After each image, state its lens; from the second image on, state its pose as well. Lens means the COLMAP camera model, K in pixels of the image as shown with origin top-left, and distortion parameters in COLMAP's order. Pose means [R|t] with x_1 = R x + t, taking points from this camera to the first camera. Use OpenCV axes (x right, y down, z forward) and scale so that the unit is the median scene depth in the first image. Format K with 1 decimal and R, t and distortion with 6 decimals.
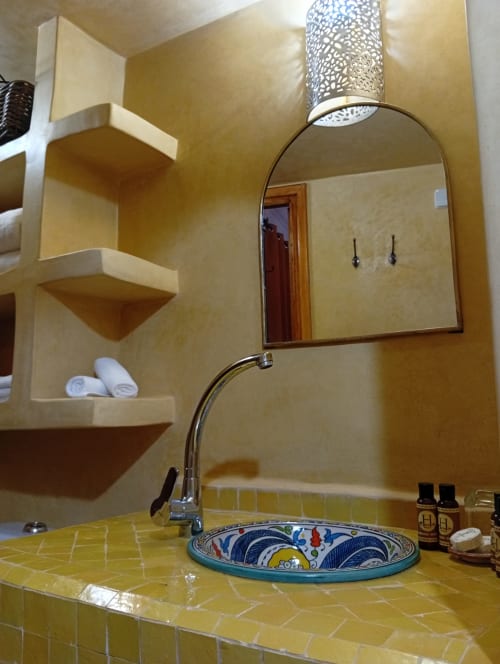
lens RADIAL K [[518.8, 0, 250.0], [0, 518.8, 332.0], [0, 0, 1]] dist [0.081501, -0.222295]
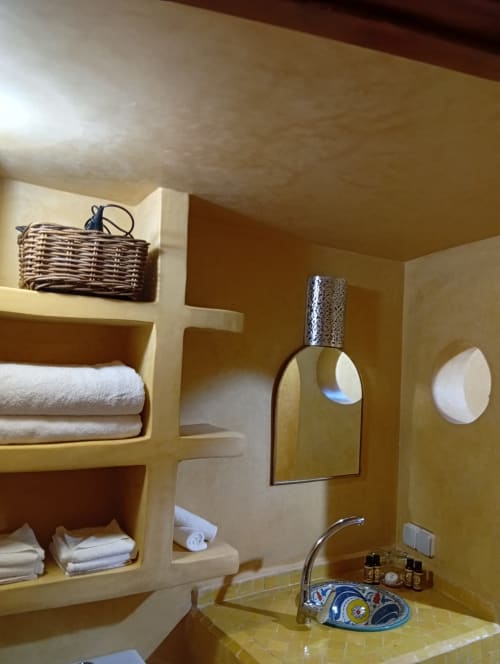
lens RADIAL K [[518.8, 0, 250.0], [0, 518.8, 332.0], [0, 0, 1]] dist [0.081501, -0.222295]
pose [[0.481871, 0.086718, 0.871940, -1.497713], [-0.178231, 0.983988, 0.000637, -0.438041], [-0.857924, -0.155714, 0.489612, 0.377294]]
